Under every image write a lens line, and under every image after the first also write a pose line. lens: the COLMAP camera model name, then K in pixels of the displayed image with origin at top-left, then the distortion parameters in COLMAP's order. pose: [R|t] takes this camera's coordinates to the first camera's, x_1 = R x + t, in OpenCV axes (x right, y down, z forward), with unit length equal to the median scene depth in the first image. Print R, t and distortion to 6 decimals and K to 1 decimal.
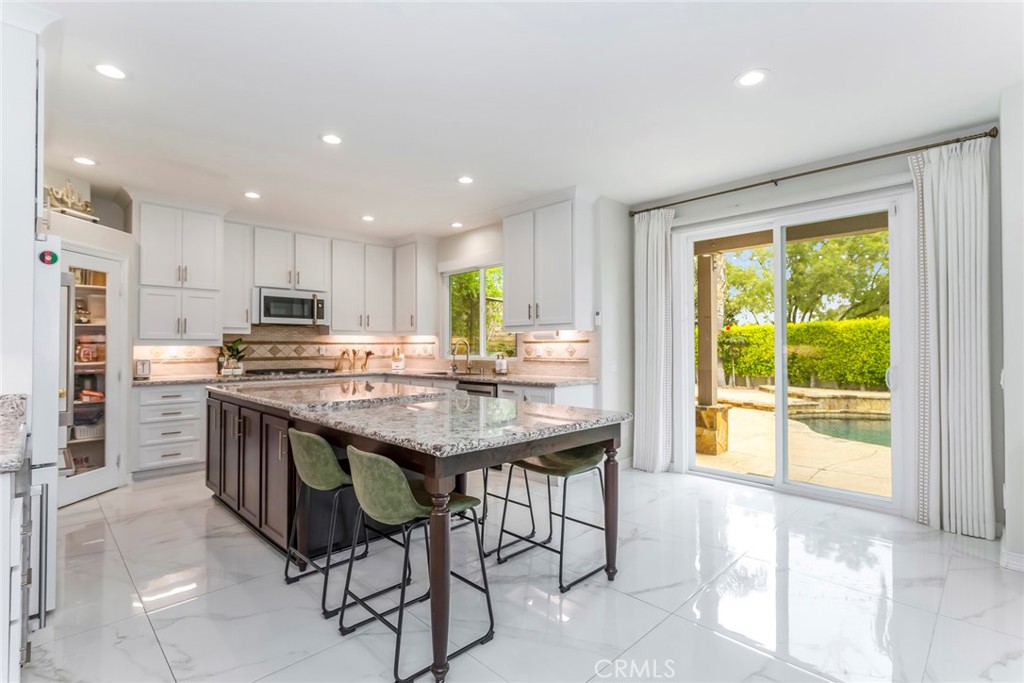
lens RADIAL K [[482.9, 0, 508.4], [0, 482.9, 339.8], [0, 0, 1]] dist [0.000750, 0.000435]
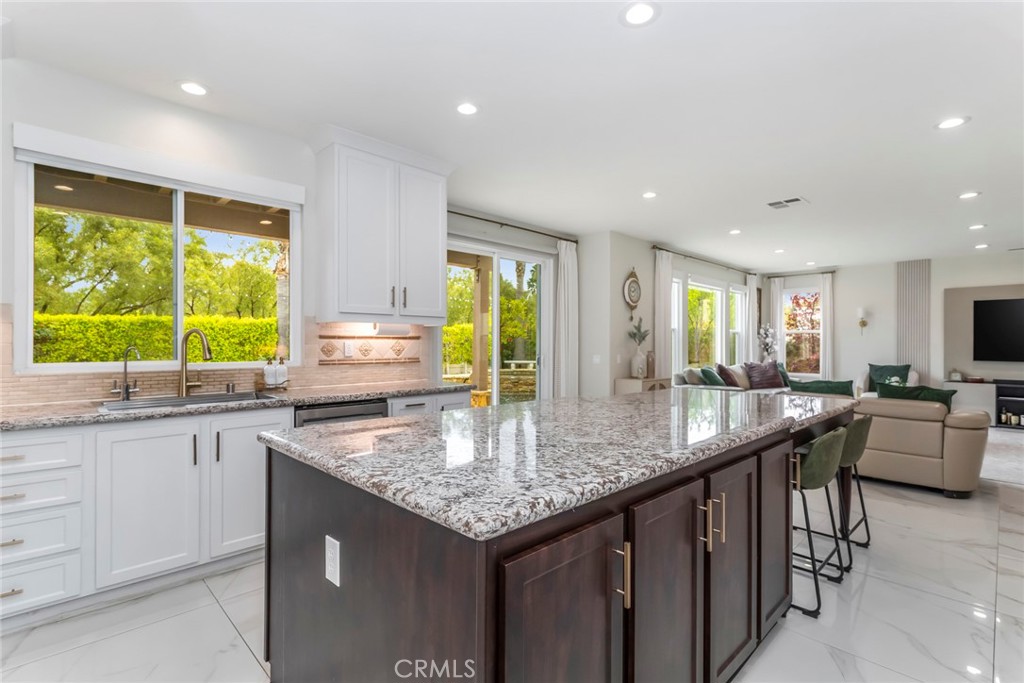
lens RADIAL K [[482.9, 0, 514.2], [0, 482.9, 341.2], [0, 0, 1]] dist [0.000750, 0.000435]
pose [[-0.002054, 0.006851, 0.999974, -0.600146], [-0.017519, 0.999823, -0.006886, 0.010544], [-0.999844, -0.017532, -0.001933, 0.699616]]
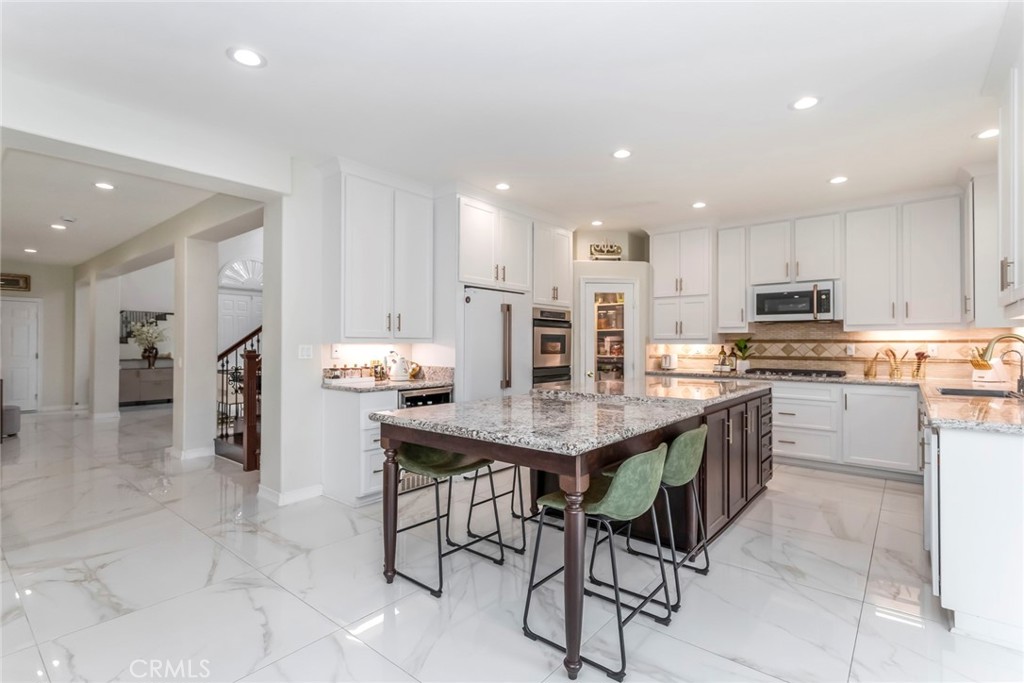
lens RADIAL K [[482.9, 0, 513.2], [0, 482.9, 340.6], [0, 0, 1]] dist [0.000750, 0.000435]
pose [[0.102495, -0.006586, -0.994712, 0.414066], [0.010699, 0.999928, -0.005518, 0.004679], [0.994676, -0.010076, 0.102558, 0.388830]]
